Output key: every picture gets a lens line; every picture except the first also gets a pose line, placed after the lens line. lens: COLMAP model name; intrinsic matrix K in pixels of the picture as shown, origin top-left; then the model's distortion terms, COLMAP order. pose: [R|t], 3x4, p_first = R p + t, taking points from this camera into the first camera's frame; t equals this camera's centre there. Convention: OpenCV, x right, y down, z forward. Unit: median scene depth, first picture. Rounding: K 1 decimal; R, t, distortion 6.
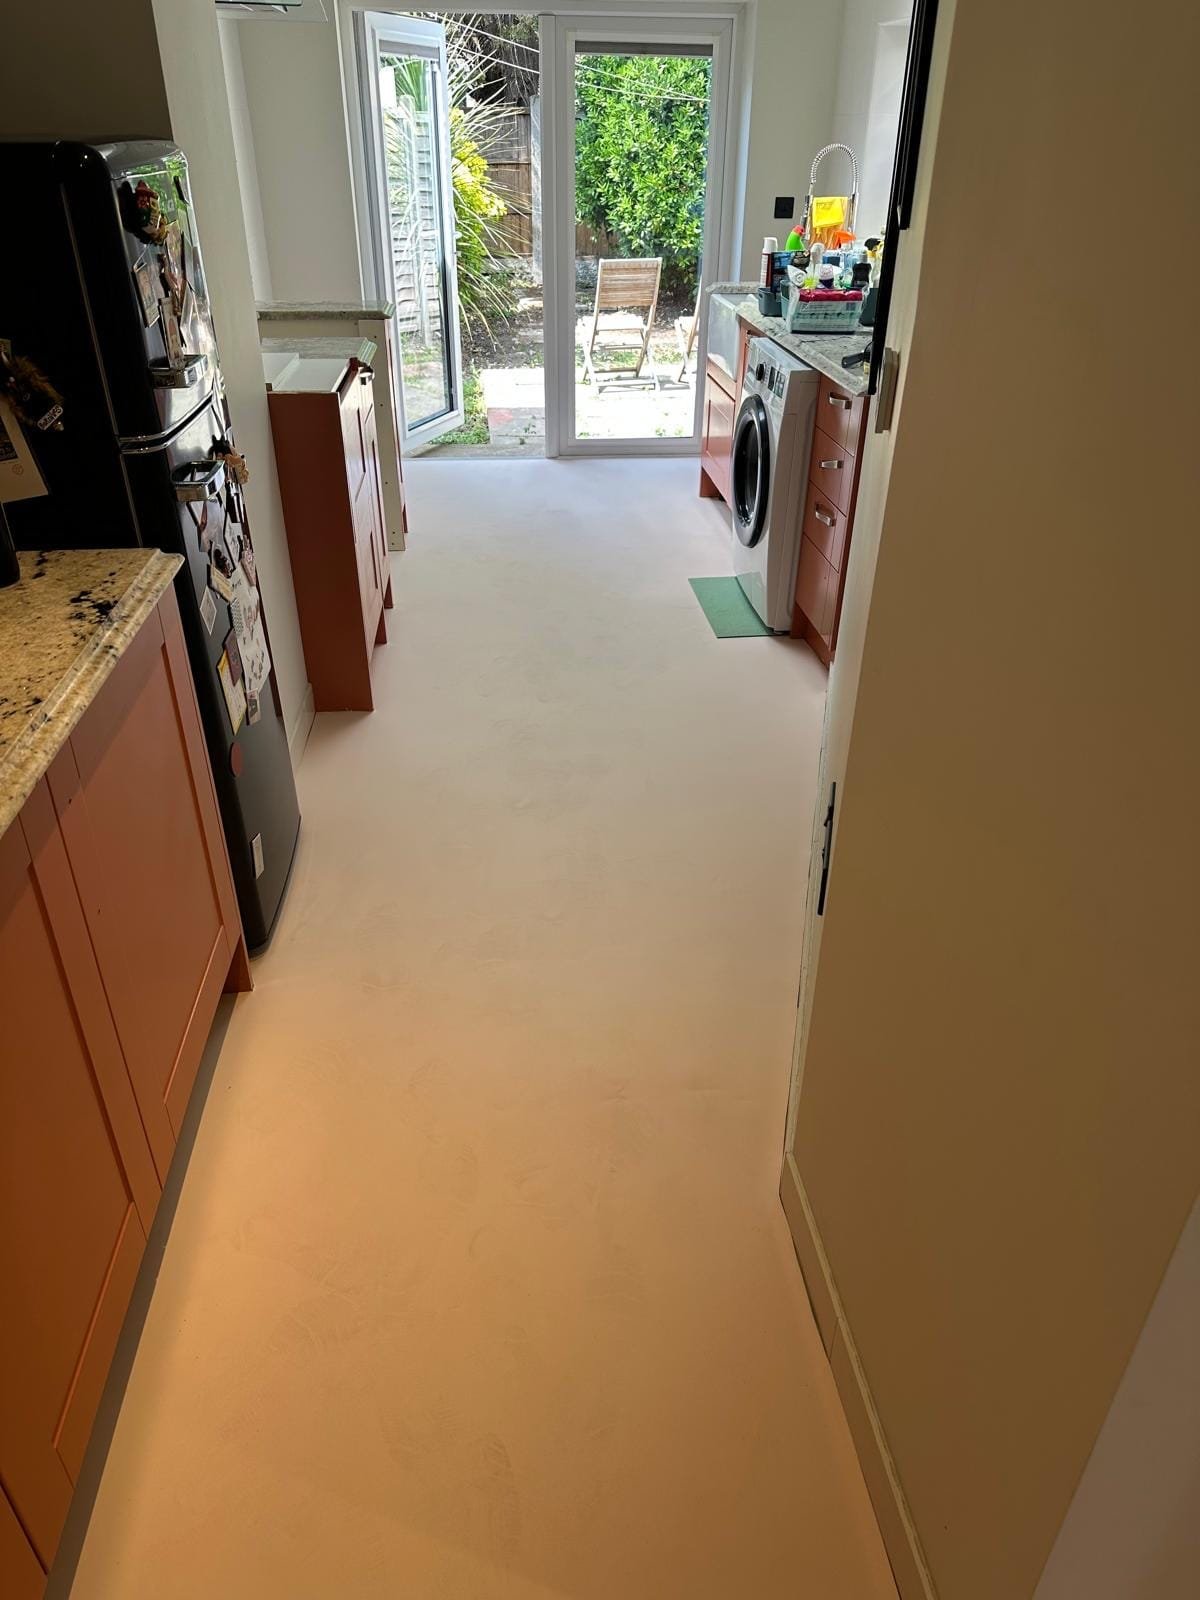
lens RADIAL K [[1125.5, 0, 600.0], [0, 1125.5, 800.0], [0, 0, 1]] dist [-0.008000, -0.002863]
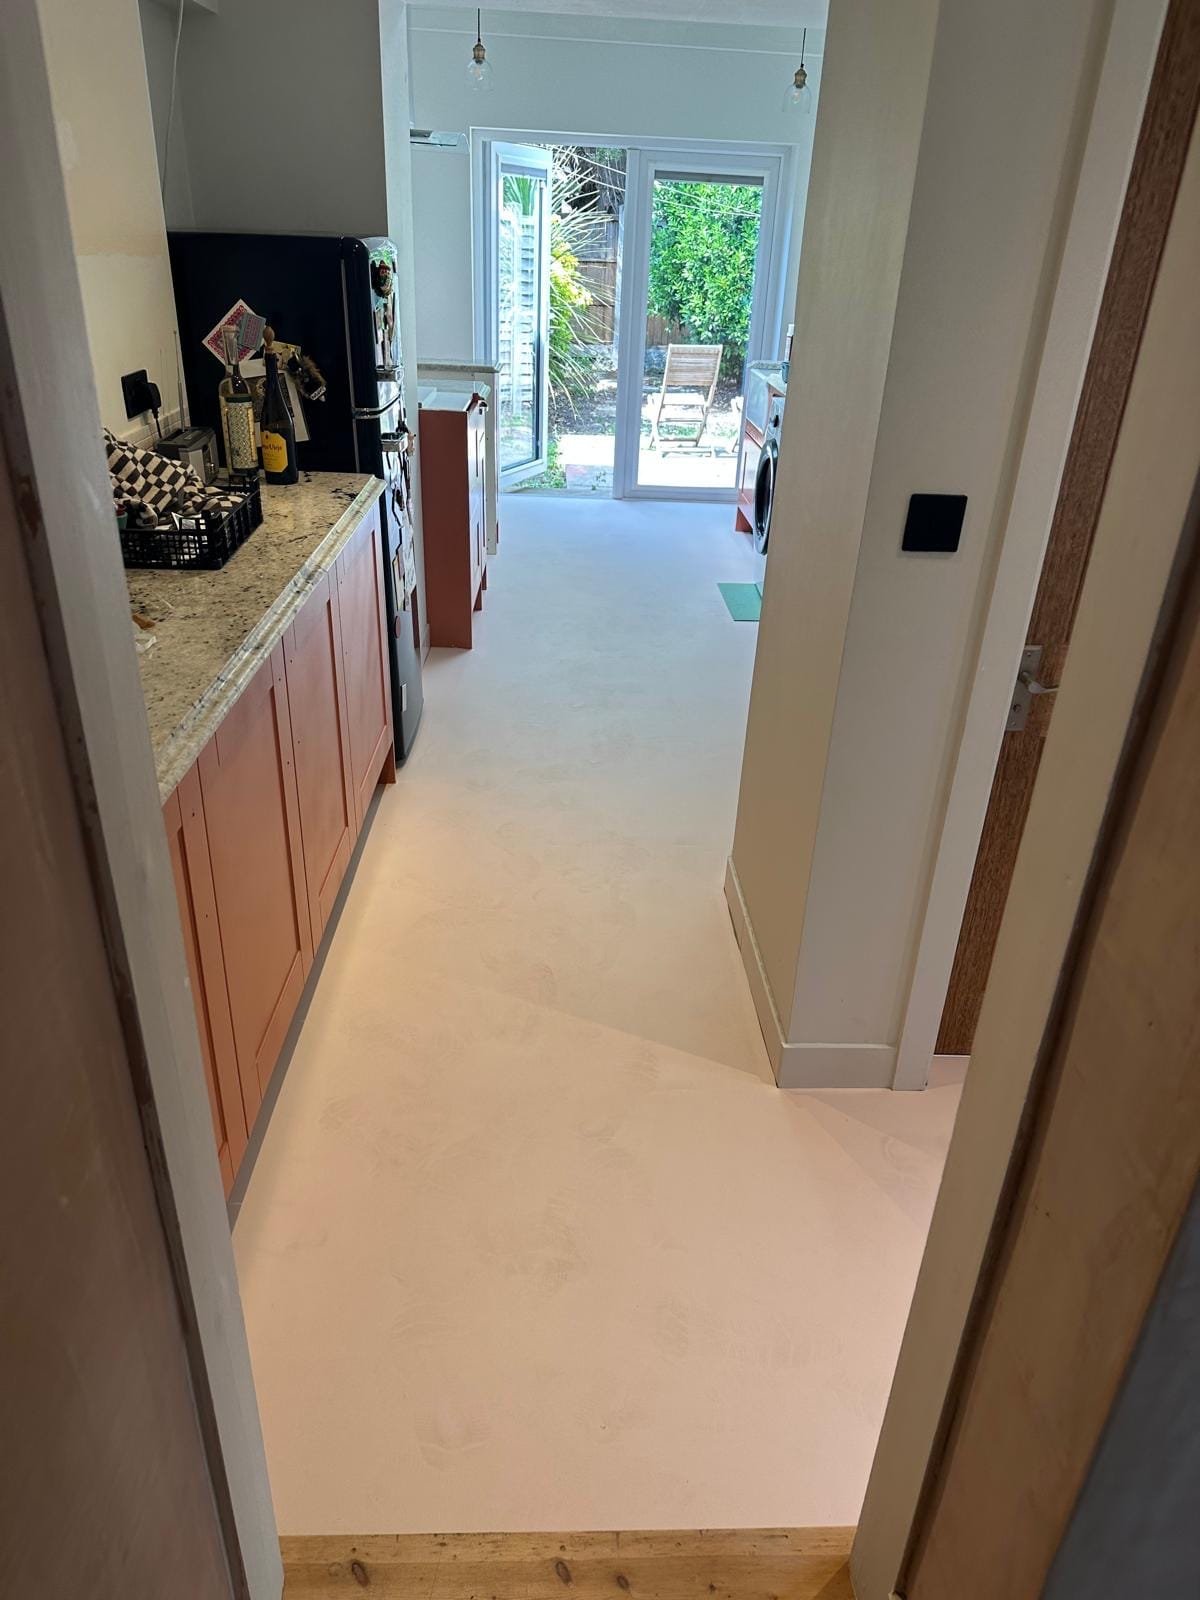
lens RADIAL K [[1143.0, 0, 608.2], [0, 1143.0, 860.3], [0, 0, 1]] dist [0.004137, -0.077330]
pose [[0.997431, 0.060753, -0.037941, 0.012977], [-0.062008, 0.997536, -0.032814, 0.091818], [0.035854, 0.035083, 0.998741, -0.158932]]
